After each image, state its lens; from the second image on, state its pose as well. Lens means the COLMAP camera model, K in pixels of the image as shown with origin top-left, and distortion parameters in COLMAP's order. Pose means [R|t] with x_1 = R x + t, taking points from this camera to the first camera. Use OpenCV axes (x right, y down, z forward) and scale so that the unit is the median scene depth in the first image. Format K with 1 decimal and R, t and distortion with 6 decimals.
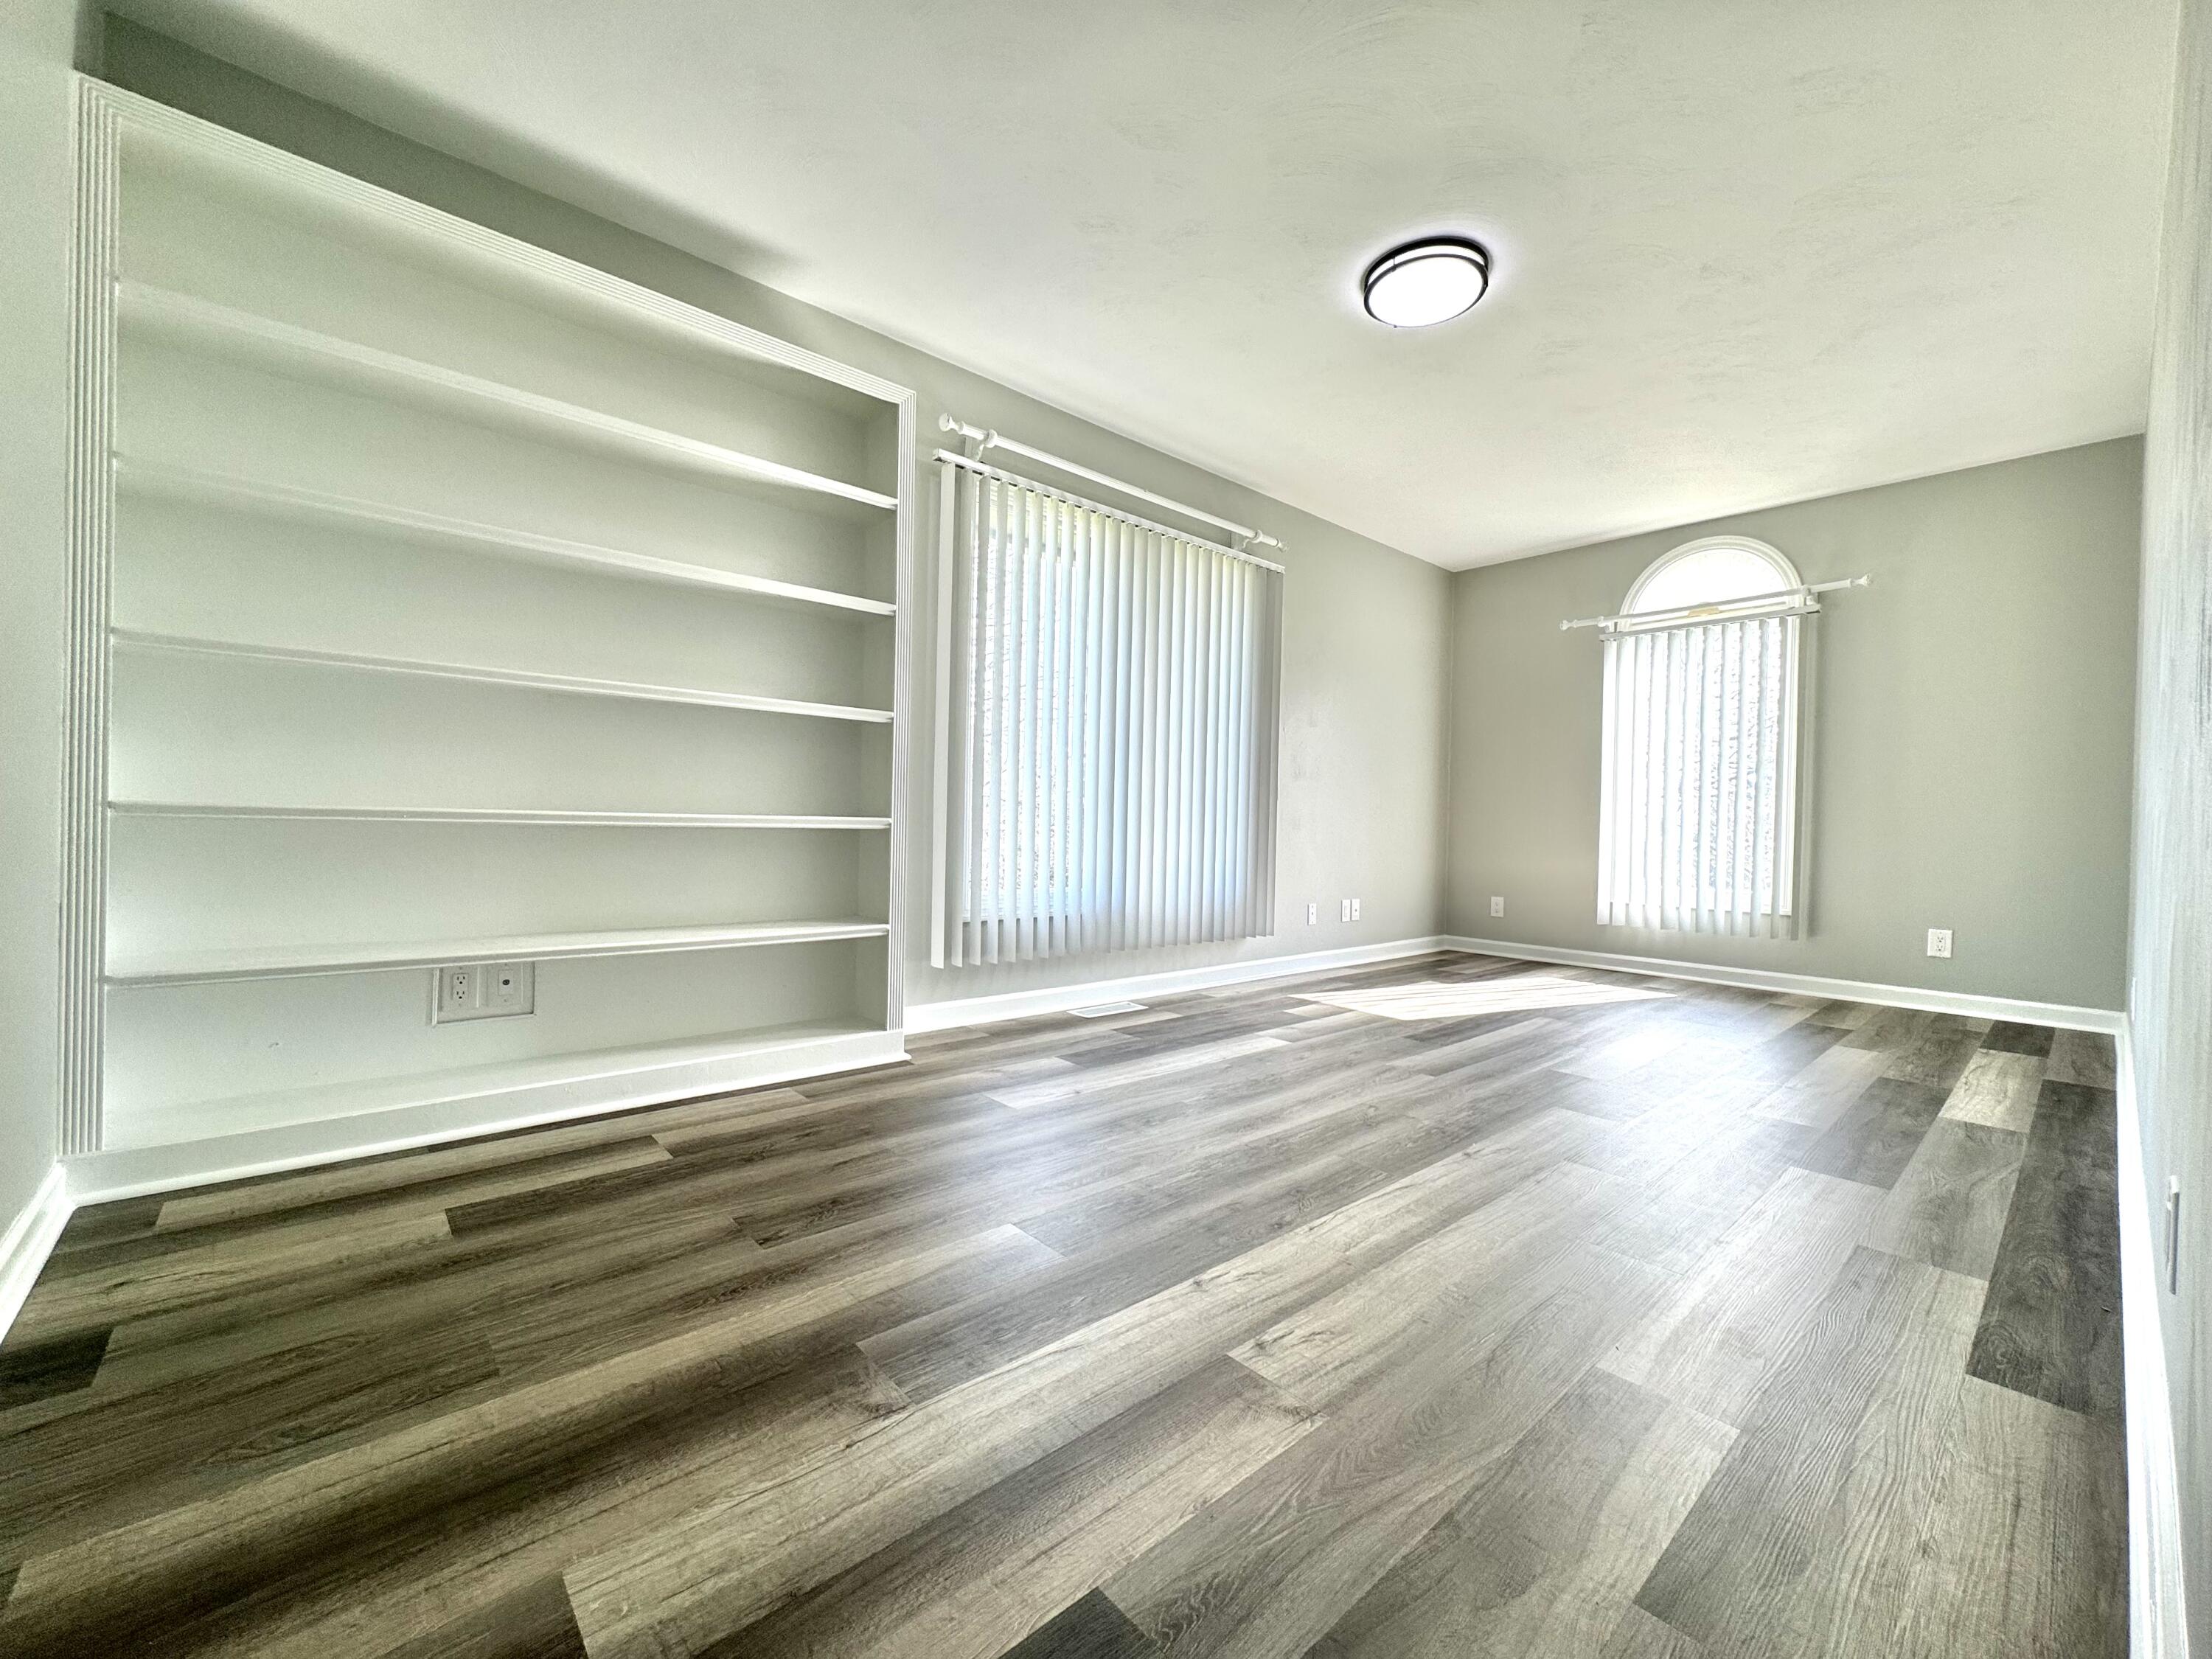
lens RADIAL K [[879.4, 0, 1117.5], [0, 879.4, 823.5], [0, 0, 1]] dist [-0.001338, 0.000454]
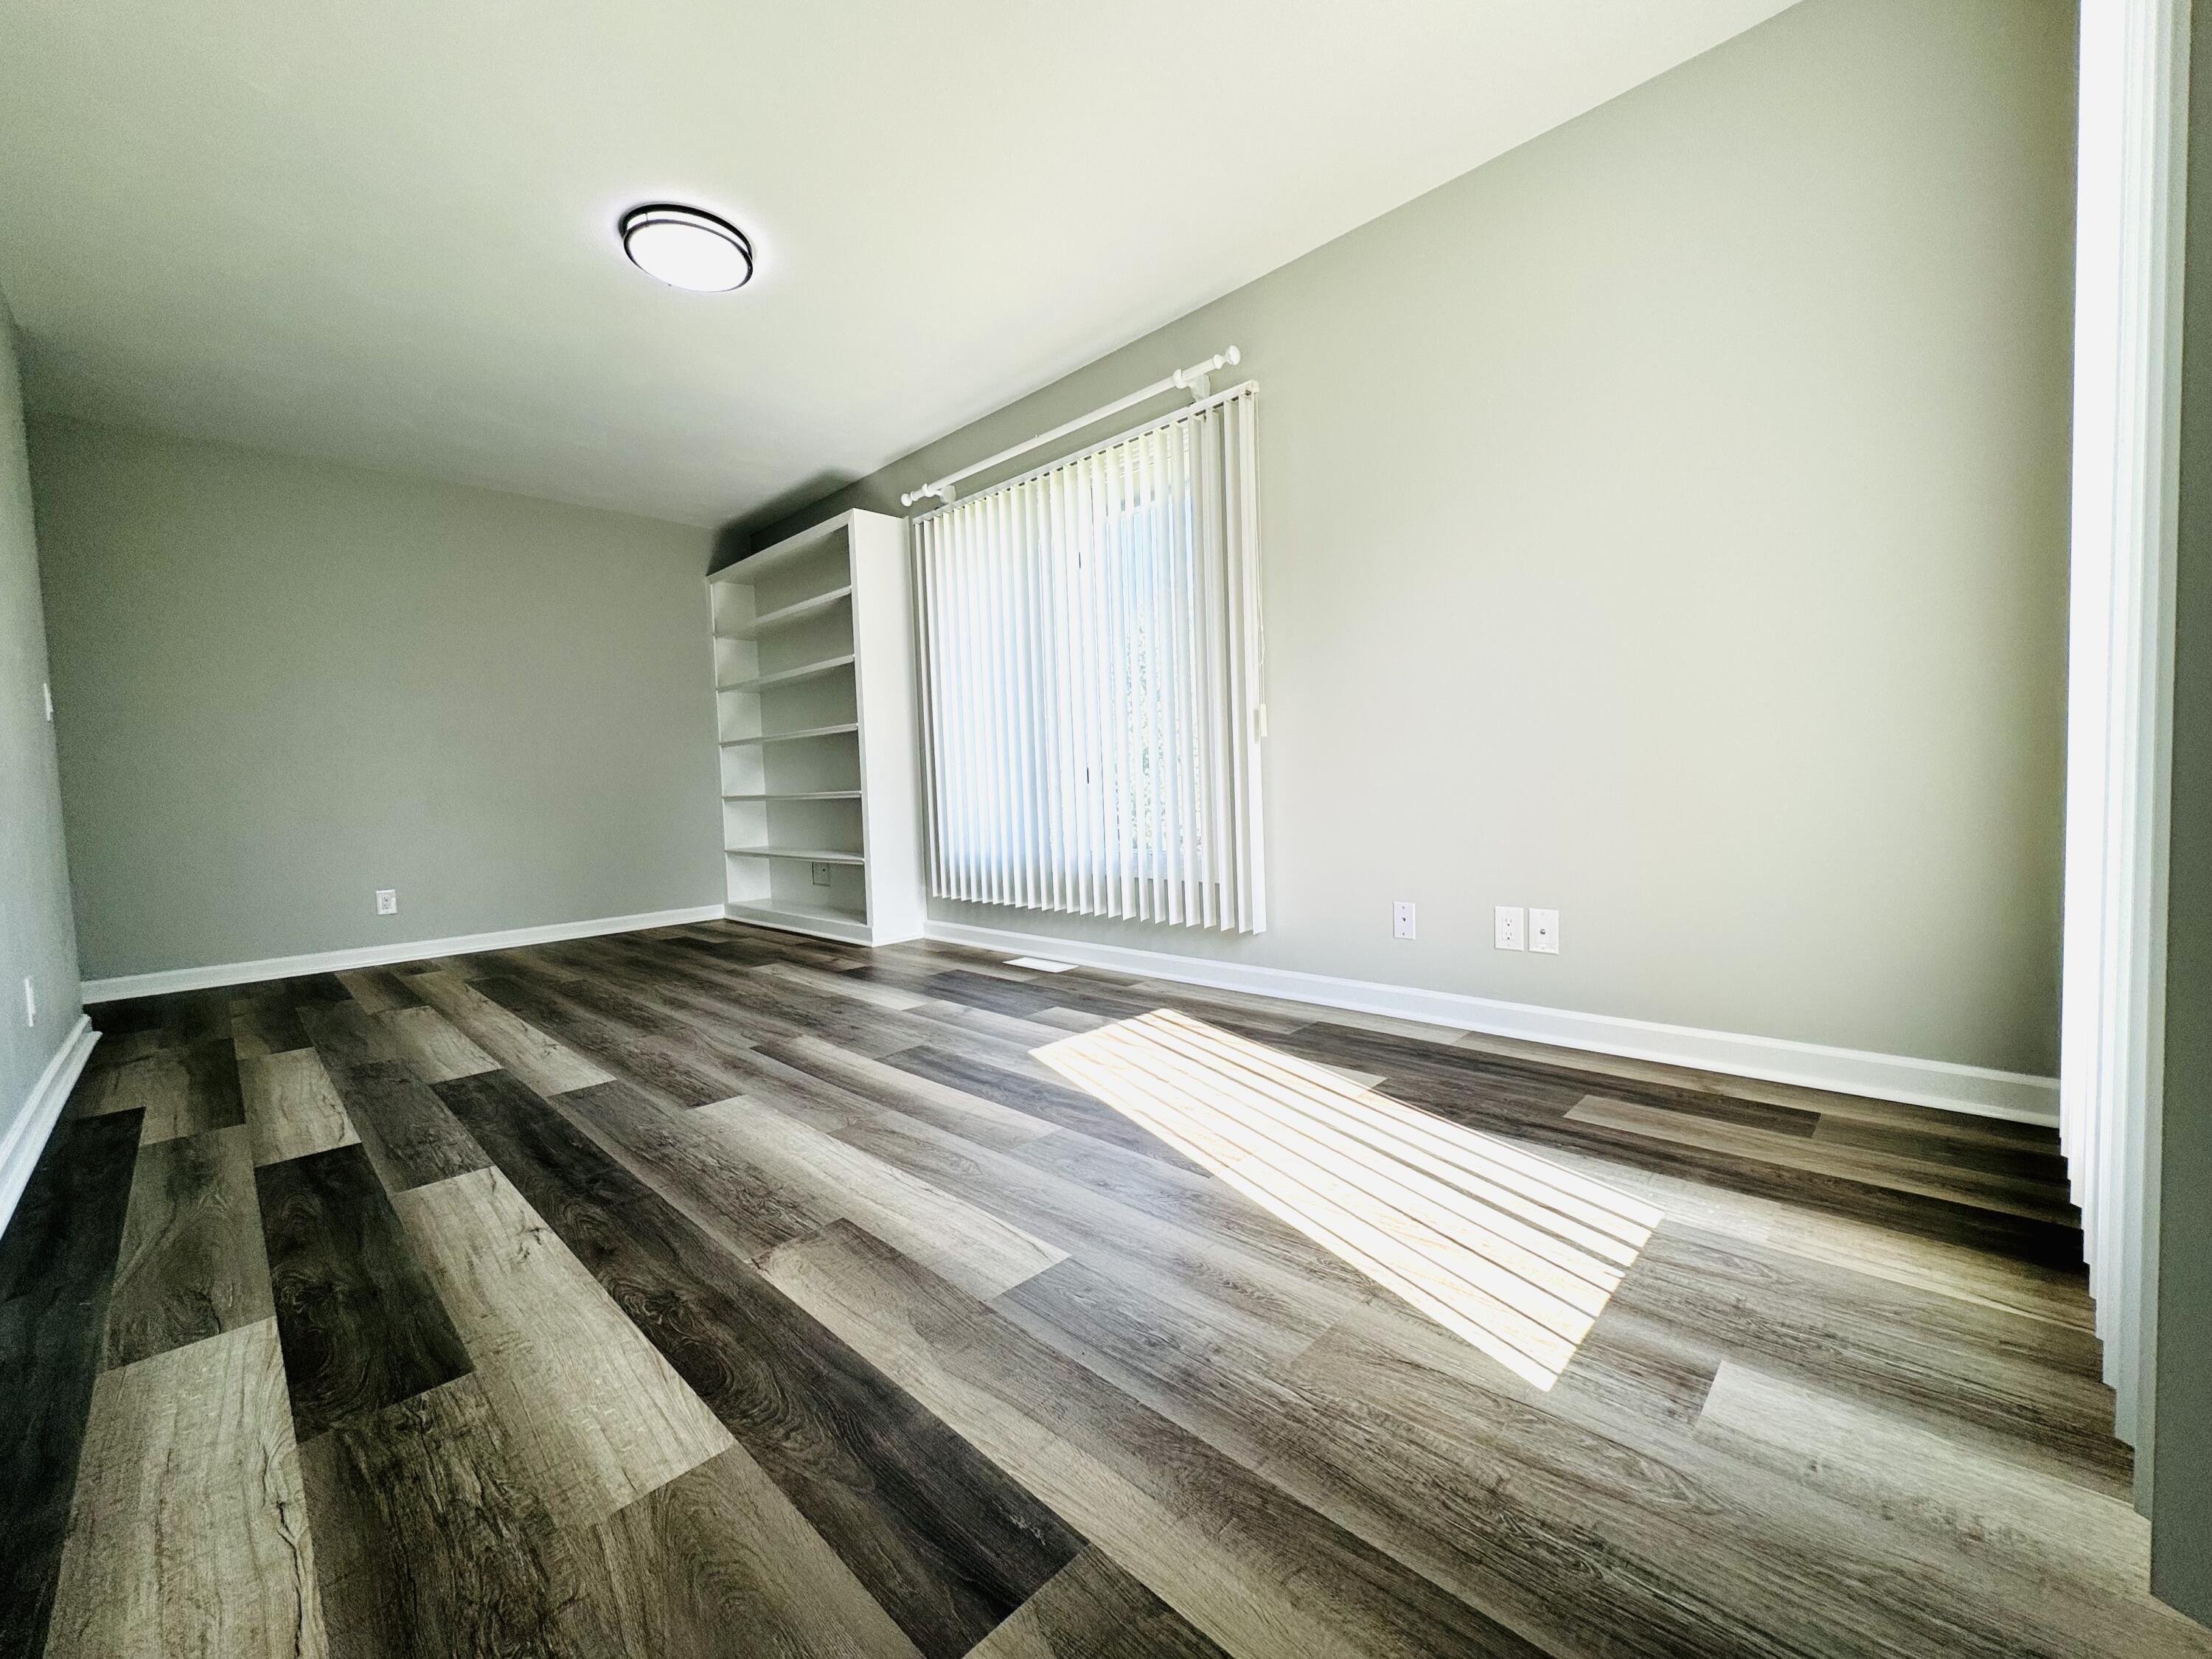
lens RADIAL K [[879.4, 0, 1129.7], [0, 879.4, 832.6], [0, 0, 1]] dist [-0.001338, 0.000454]
pose [[0.084258, 0.029016, -0.996021, 1.823839], [0.041127, 0.998623, 0.032571, 0.044876], [0.995595, -0.043708, 0.082948, 1.804213]]
